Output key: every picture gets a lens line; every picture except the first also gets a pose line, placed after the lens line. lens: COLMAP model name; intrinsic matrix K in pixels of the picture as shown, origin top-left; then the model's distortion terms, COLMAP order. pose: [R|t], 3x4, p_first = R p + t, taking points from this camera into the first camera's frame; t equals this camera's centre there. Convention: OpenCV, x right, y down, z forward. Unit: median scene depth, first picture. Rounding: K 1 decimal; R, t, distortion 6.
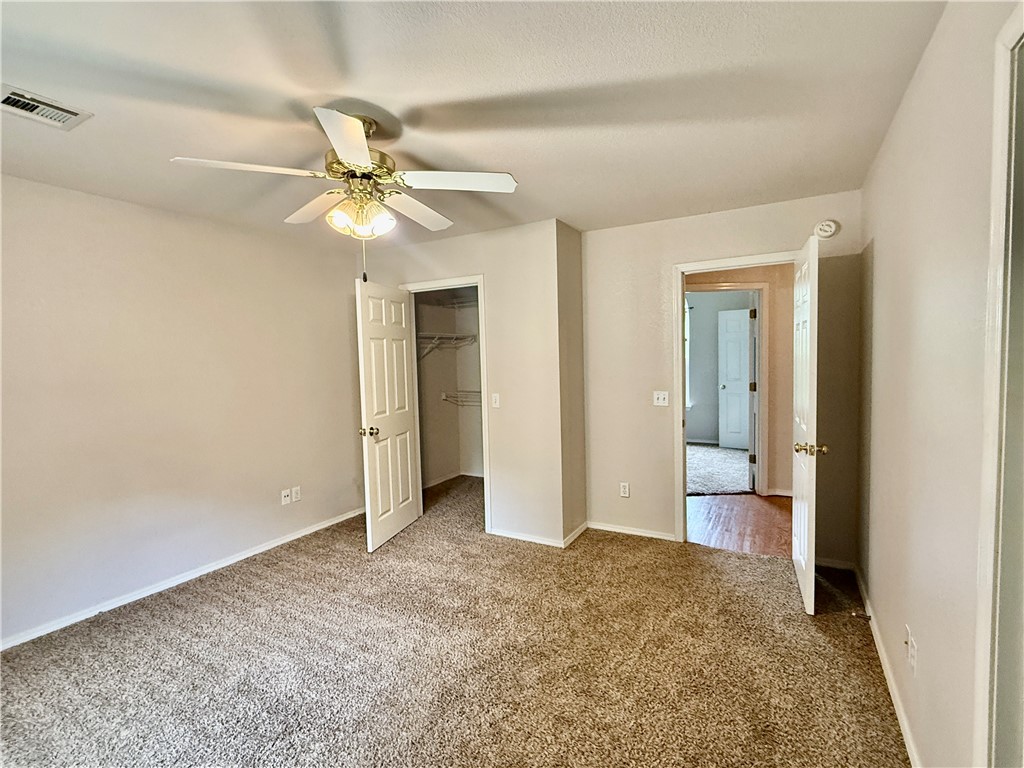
lens RADIAL K [[485.3, 0, 512.0], [0, 485.3, 384.0], [0, 0, 1]] dist [0.000752, 0.000216]
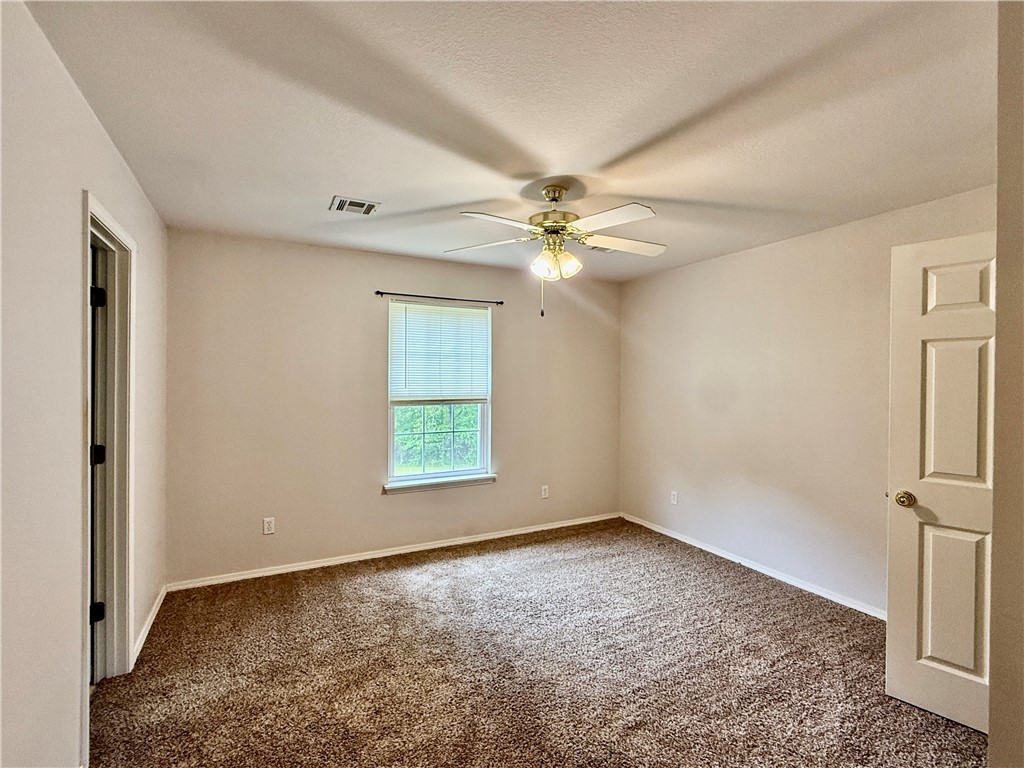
lens RADIAL K [[485.3, 0, 512.0], [0, 485.3, 384.0], [0, 0, 1]] dist [0.000752, 0.000216]
pose [[-0.539105, 0.030010, -0.841704, 0.601055], [-0.043821, 0.997012, 0.063614, -0.077046], [0.841098, 0.071179, -0.536179, 1.168612]]
